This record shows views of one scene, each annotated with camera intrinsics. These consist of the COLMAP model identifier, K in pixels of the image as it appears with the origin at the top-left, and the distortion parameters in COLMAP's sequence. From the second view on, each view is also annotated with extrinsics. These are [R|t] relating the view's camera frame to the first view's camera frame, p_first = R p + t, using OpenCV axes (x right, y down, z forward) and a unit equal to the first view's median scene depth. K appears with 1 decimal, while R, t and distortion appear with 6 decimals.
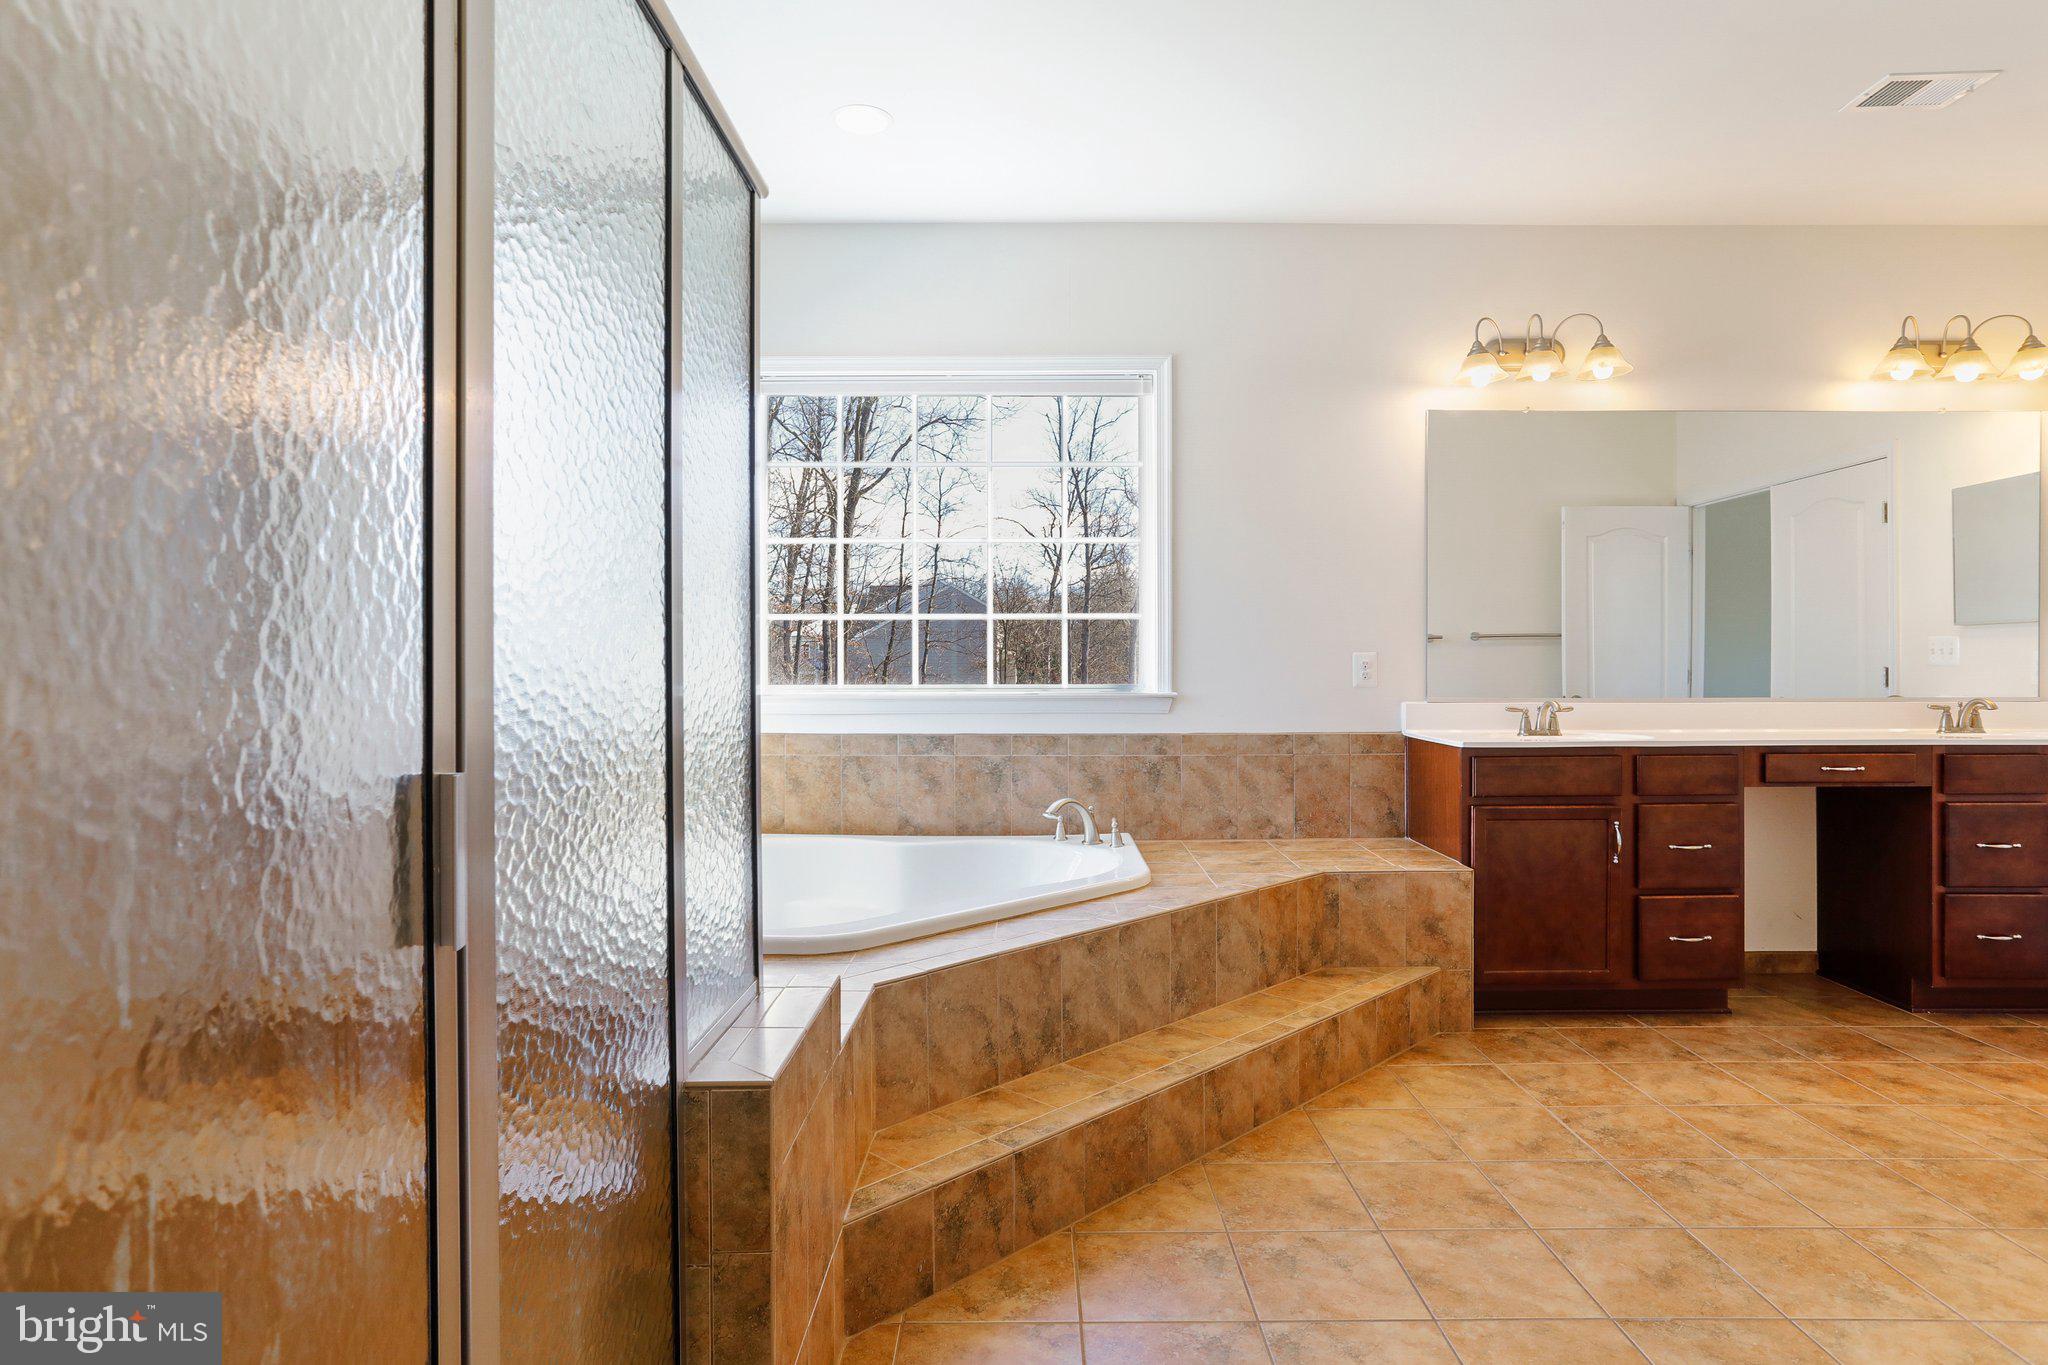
lens RADIAL K [[1138.1, 0, 1046.4], [0, 1138.1, 679.9], [0, 0, 1]] dist [-0.016000, 0.018016]
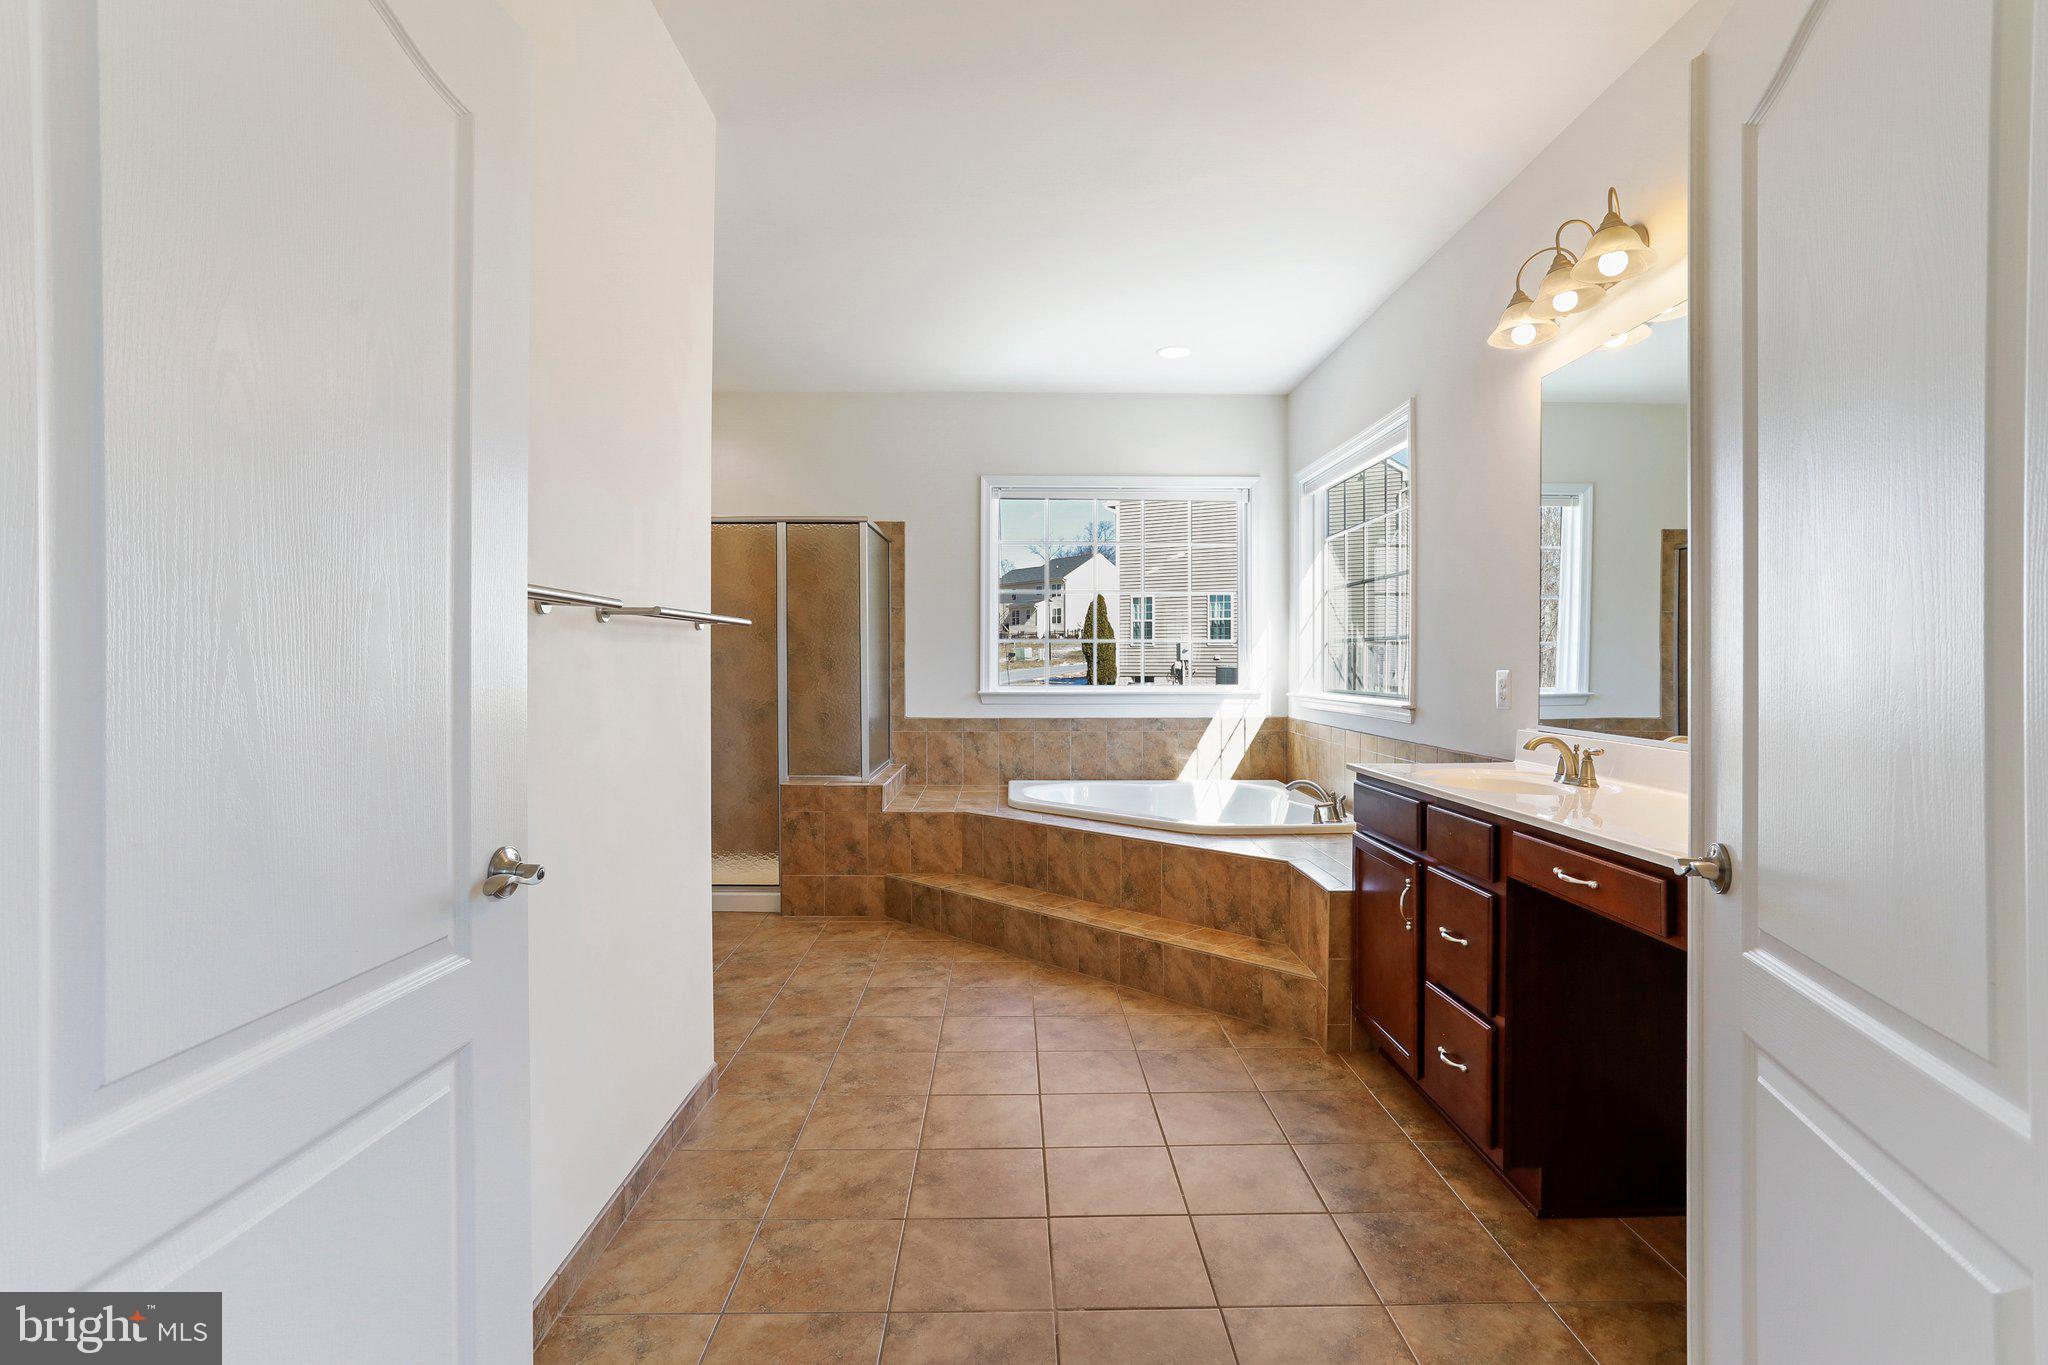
lens RADIAL K [[999.9, 0, 1014.7], [0, 999.9, 682.7], [0, 0, 1]] dist [-0.041200, 0.028183]
pose [[-0.009295, 0.021755, -0.999720, 1.343007], [-0.015074, 0.999647, 0.021894, -0.031676], [0.999843, 0.015273, -0.008964, 0.787940]]
